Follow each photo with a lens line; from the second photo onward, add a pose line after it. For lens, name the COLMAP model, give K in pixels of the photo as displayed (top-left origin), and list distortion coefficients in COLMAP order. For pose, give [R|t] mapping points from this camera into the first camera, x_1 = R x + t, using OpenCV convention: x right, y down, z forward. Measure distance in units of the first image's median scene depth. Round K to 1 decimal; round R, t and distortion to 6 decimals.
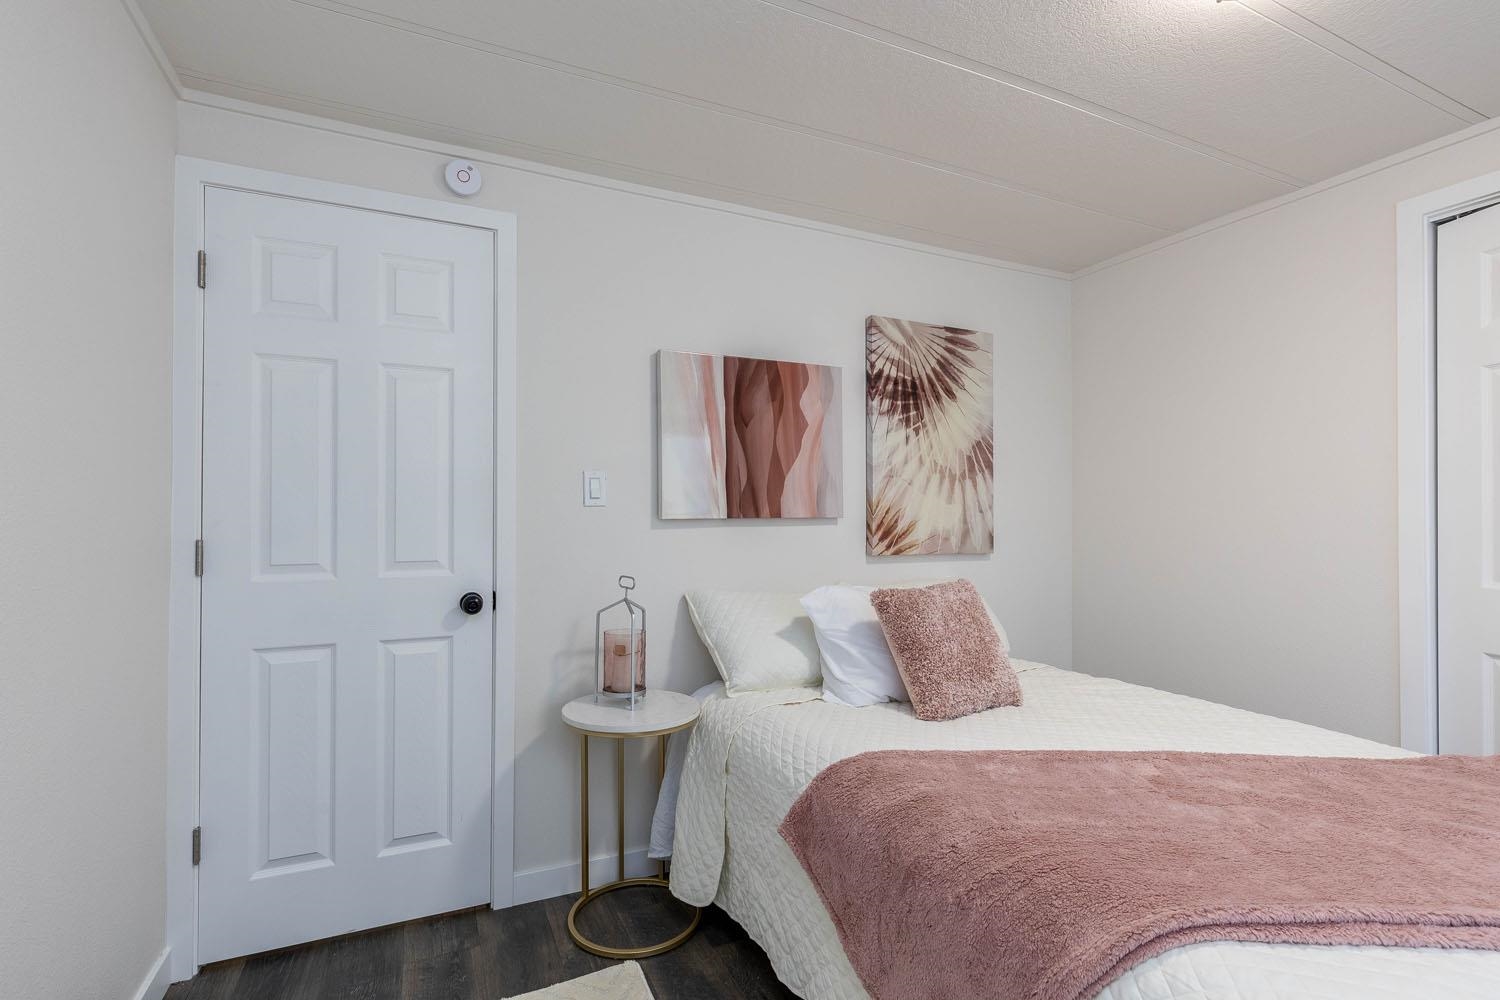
lens RADIAL K [[684.7, 0, 750.0], [0, 684.7, 506.4], [0, 0, 1]] dist [0.004391, -0.003916]
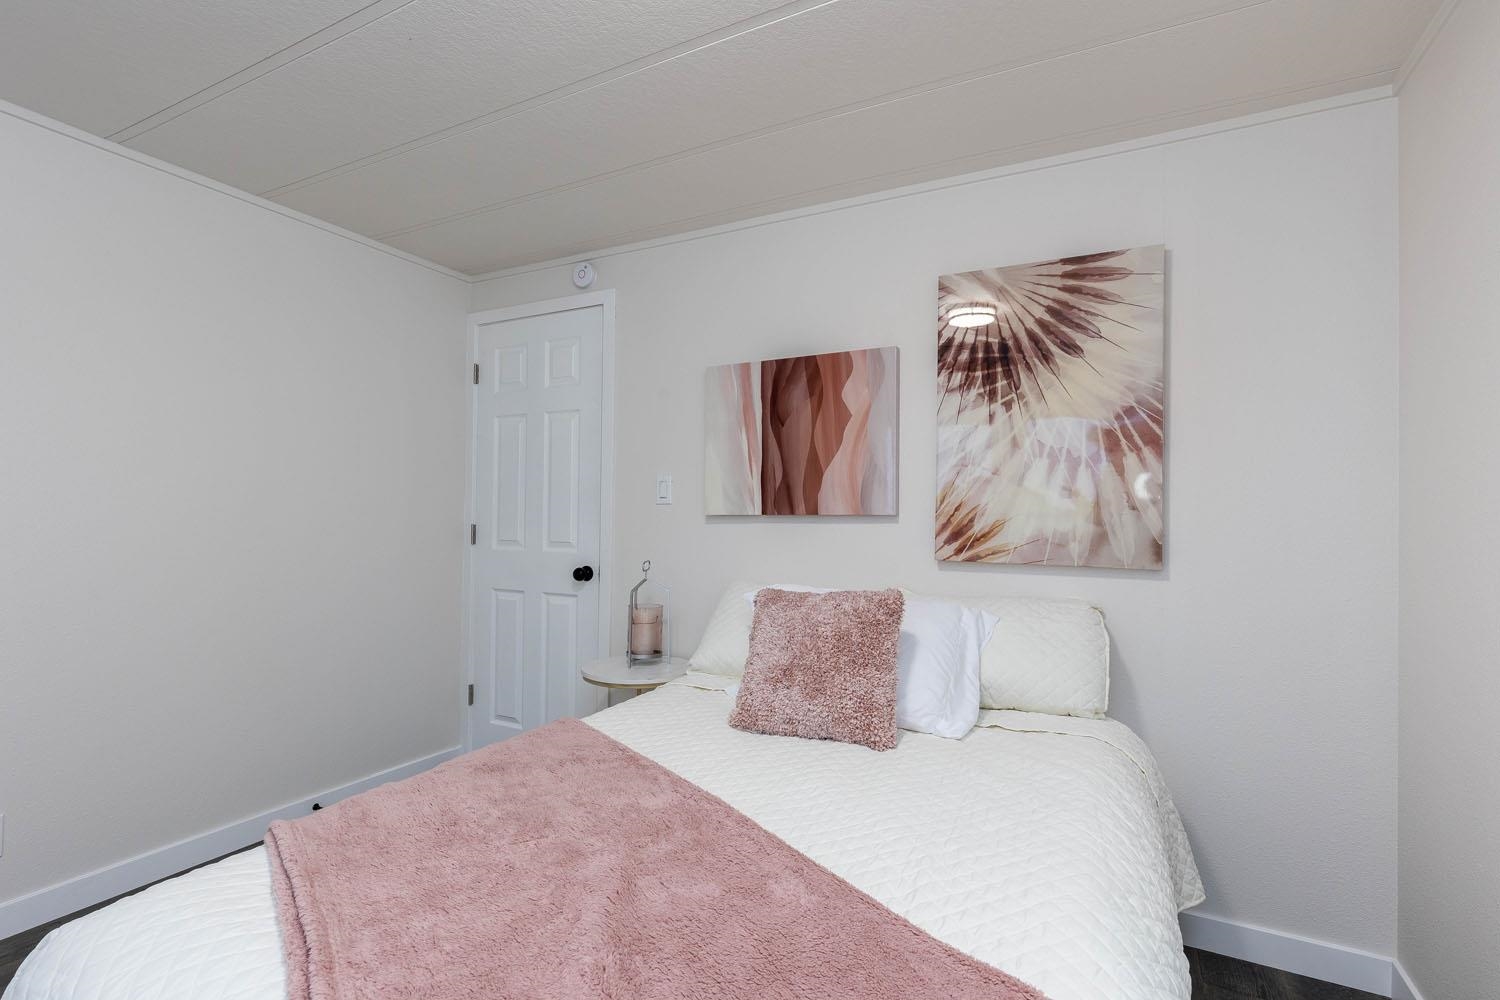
lens RADIAL K [[684.7, 0, 748.0], [0, 684.7, 503.7], [0, 0, 1]] dist [0.004391, -0.003916]
pose [[0.625254, -0.010013, -0.780357, 0.719181], [0.001353, 0.999930, -0.011747, 0.011911], [0.780420, 0.006289, 0.625224, 0.301442]]
